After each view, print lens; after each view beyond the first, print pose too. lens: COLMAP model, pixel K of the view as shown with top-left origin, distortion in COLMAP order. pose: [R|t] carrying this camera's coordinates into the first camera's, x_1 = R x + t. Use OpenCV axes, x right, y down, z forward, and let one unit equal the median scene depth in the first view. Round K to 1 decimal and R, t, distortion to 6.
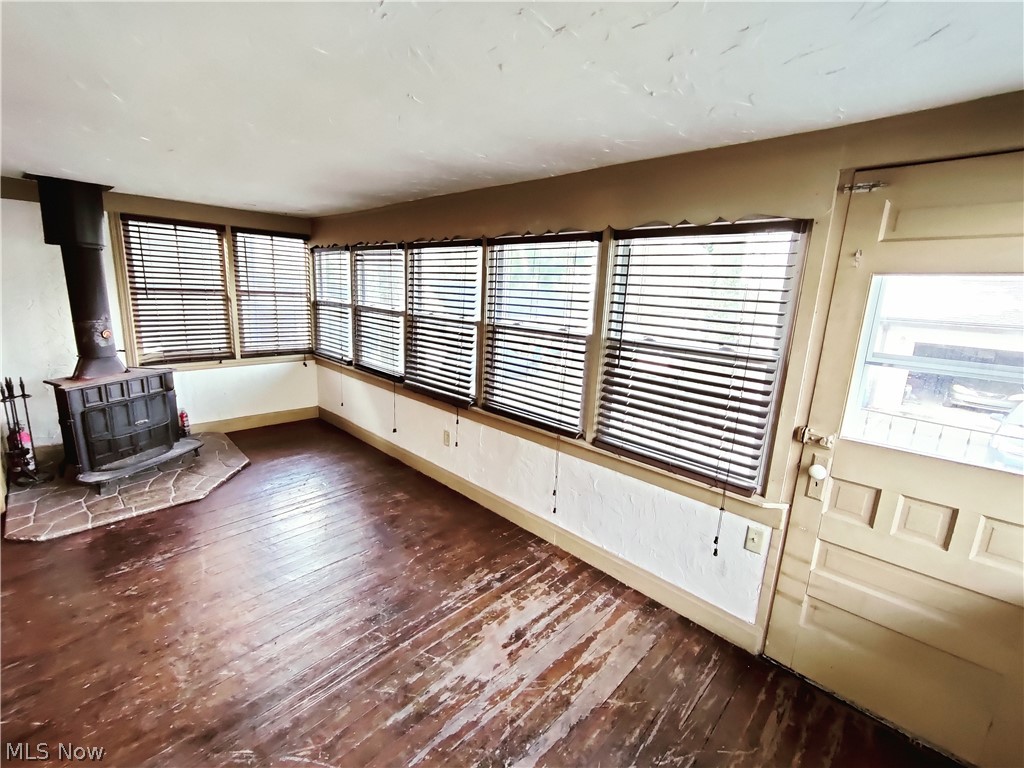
lens RADIAL K [[438.5, 0, 515.7], [0, 438.5, 379.5], [0, 0, 1]] dist [-0.005393, 0.000188]
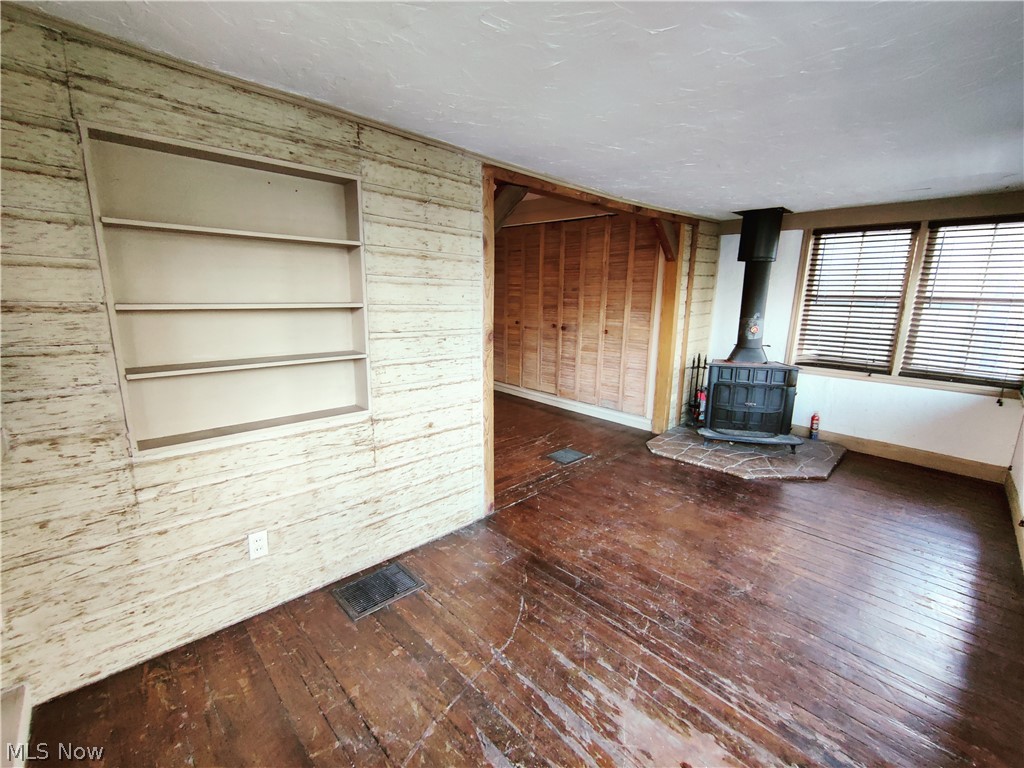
lens RADIAL K [[438.5, 0, 517.2], [0, 438.5, 384.0], [0, 0, 1]] dist [-0.005393, 0.000188]
pose [[-0.032955, 0.155365, -0.987307, 0.415281], [-0.221846, 0.962064, 0.158798, -0.004619], [0.974525, 0.224264, 0.002762, 0.460082]]
